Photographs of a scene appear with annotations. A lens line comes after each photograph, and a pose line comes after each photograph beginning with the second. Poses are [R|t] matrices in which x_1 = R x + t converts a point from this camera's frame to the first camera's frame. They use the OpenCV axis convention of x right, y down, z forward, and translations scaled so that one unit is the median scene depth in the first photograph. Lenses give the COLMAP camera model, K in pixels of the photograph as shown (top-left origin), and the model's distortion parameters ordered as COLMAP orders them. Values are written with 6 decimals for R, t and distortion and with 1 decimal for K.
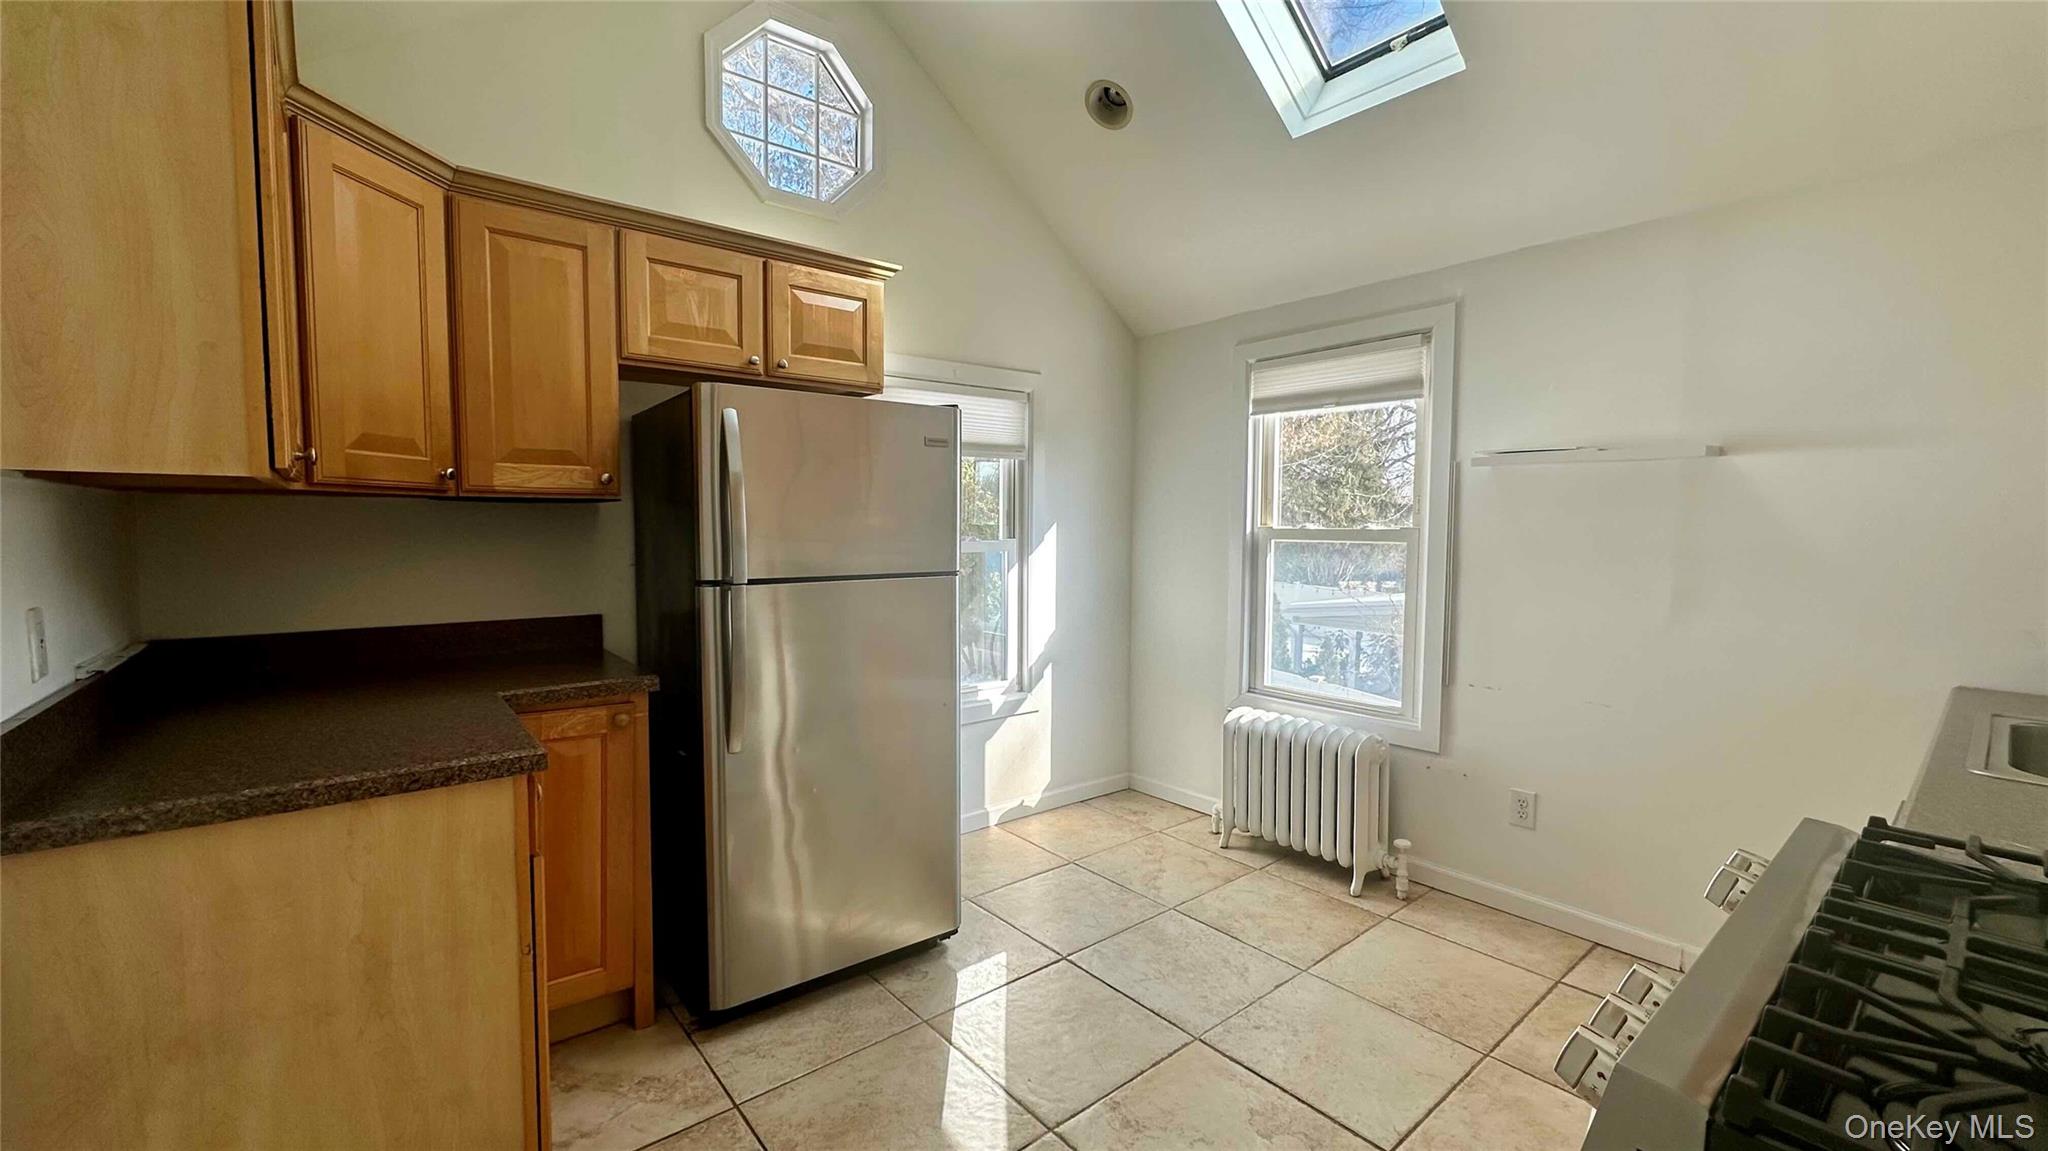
lens RADIAL K [[812.1, 0, 1023.8], [0, 812.1, 575.3], [0, 0, 1]] dist [0.000670, 0.000354]
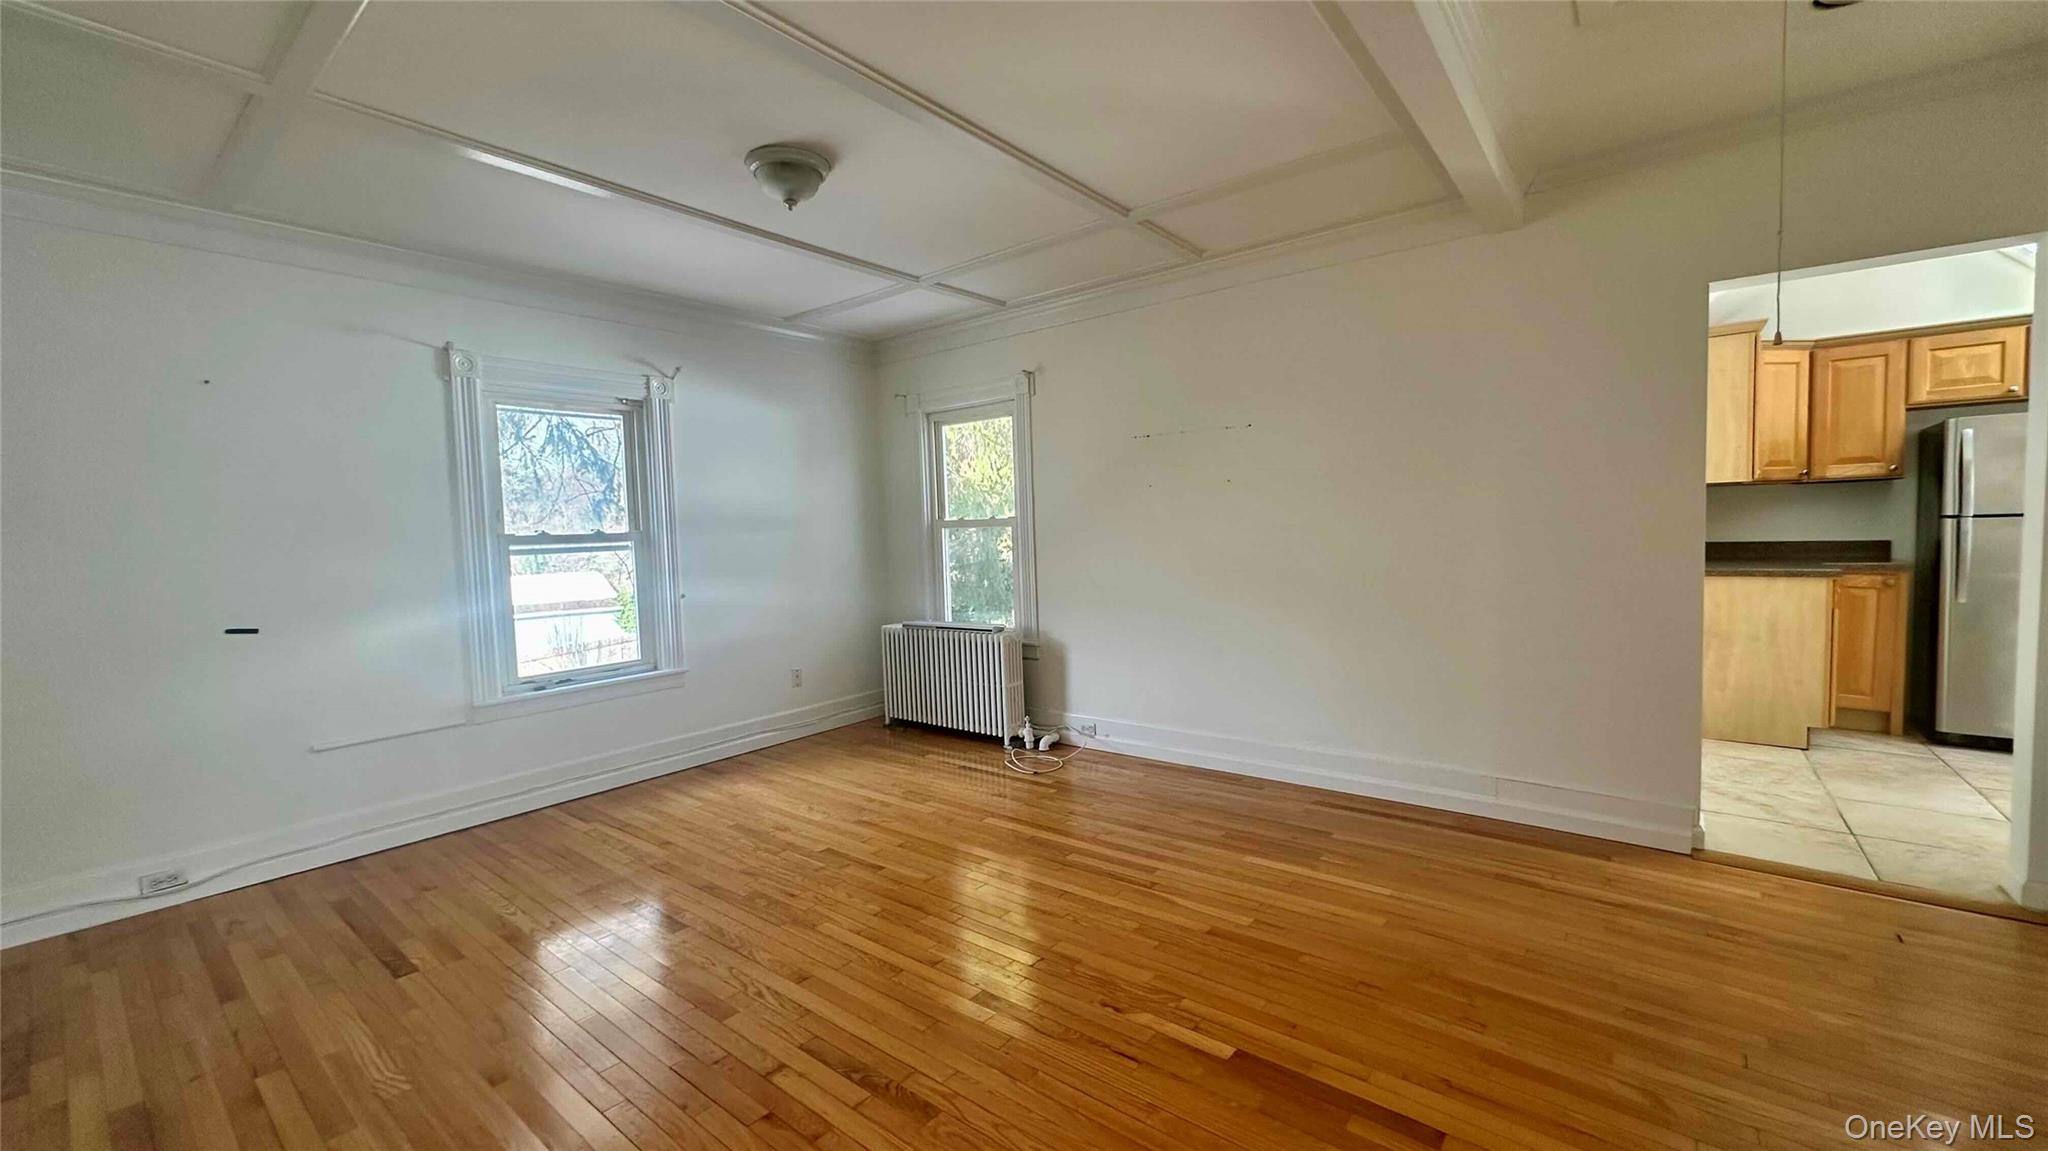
lens RADIAL K [[812.1, 0, 1020.9], [0, 812.1, 570.5], [0, 0, 1]] dist [0.000670, 0.000354]
pose [[0.211645, 0.044657, -0.976326, 1.106414], [-0.026235, 0.998855, 0.040000, 0.122877], [0.976994, 0.017148, 0.212574, -1.686313]]
